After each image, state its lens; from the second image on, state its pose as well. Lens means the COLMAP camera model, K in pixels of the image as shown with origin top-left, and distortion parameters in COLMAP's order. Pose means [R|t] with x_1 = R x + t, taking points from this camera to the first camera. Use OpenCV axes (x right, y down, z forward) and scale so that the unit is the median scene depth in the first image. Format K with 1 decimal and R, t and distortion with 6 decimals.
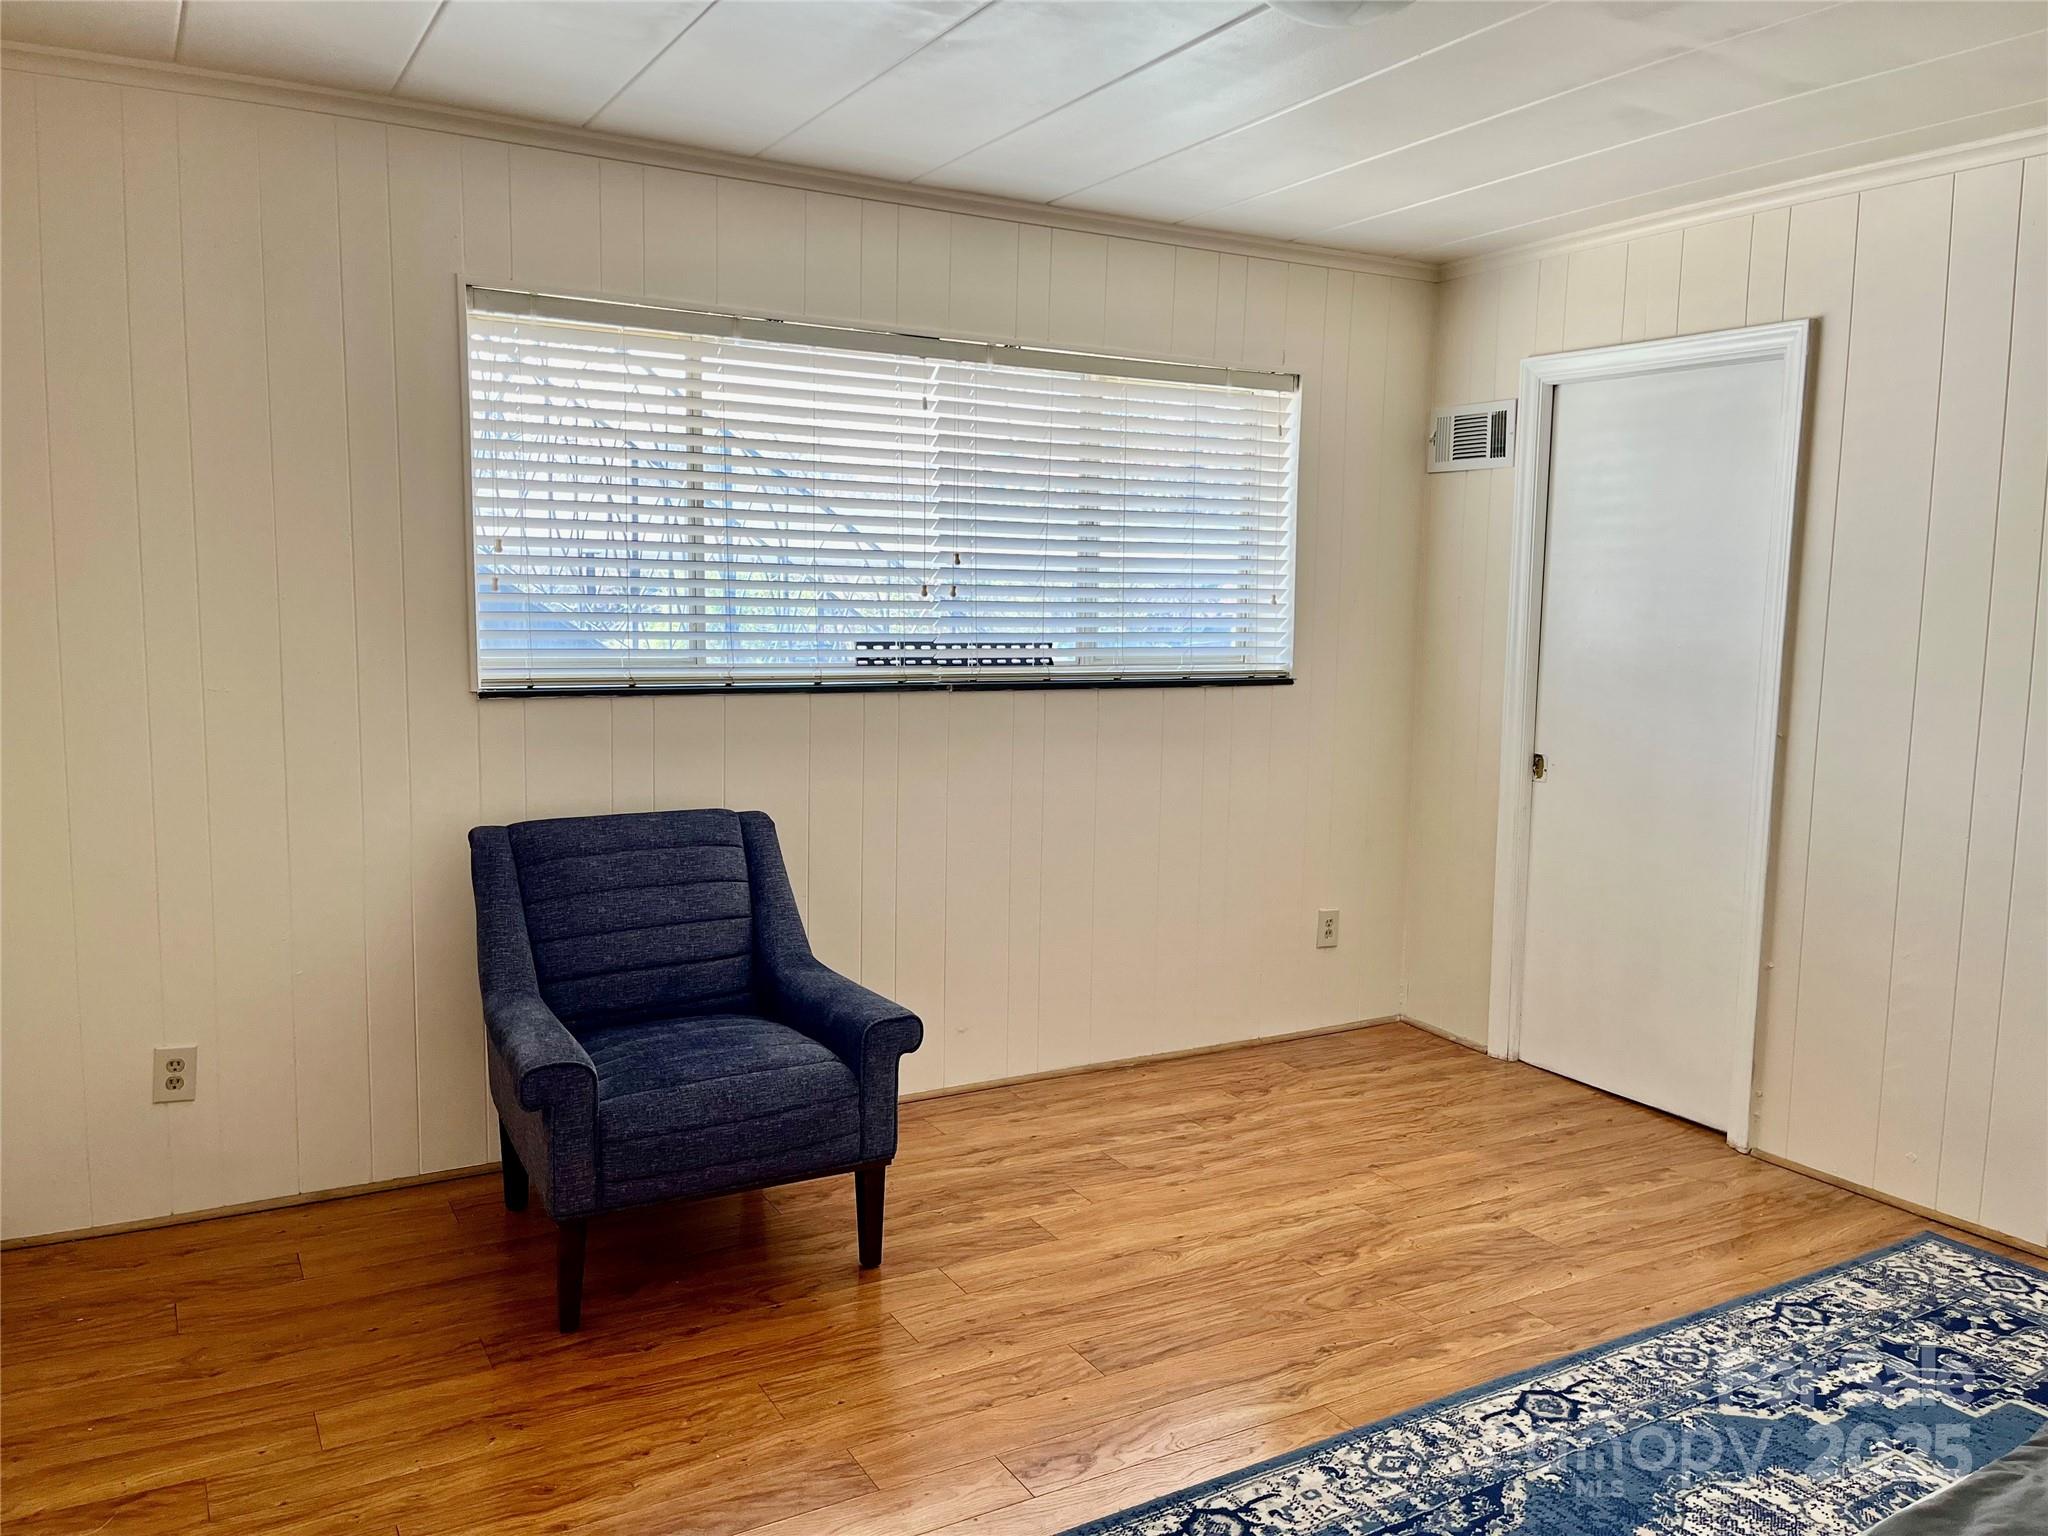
lens RADIAL K [[1559.5, 0, 994.7], [0, 1559.5, 767.7], [0, 0, 1]] dist [0.059406, -0.087945]
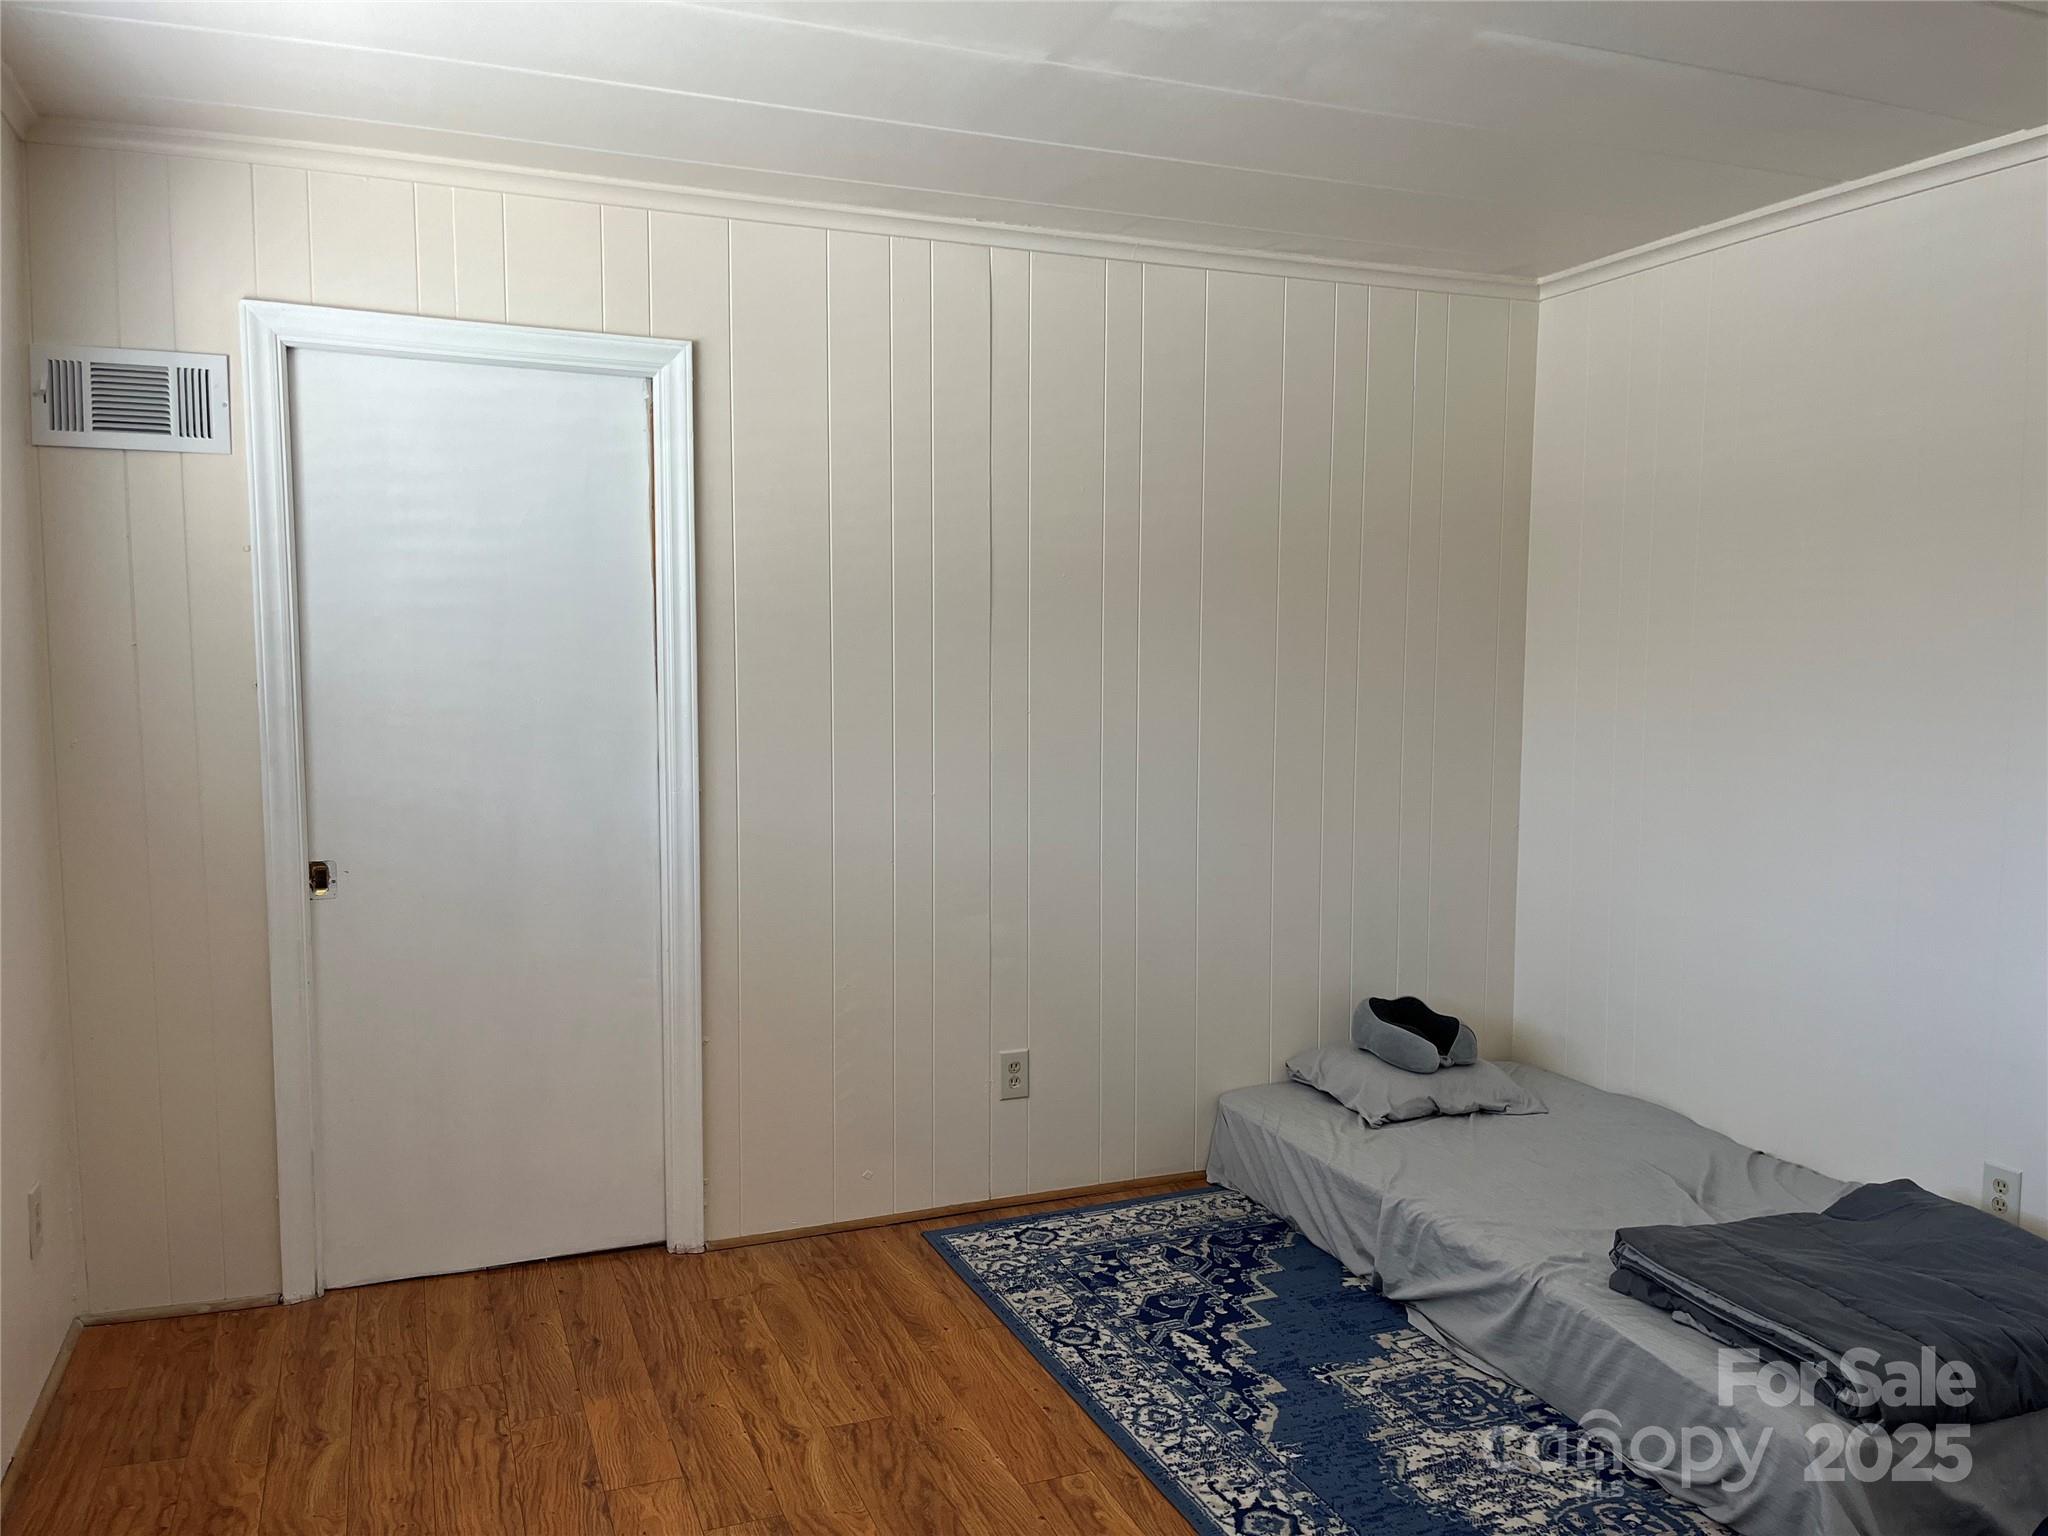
lens RADIAL K [[1559.5, 0, 994.7], [0, 1559.5, 767.7], [0, 0, 1]] dist [0.059406, -0.087945]
pose [[0.123319, -0.094563, 0.987851, -0.391541], [0.112247, 0.990390, 0.080793, -0.090934], [-0.985999, 0.100920, 0.132749, 0.727811]]
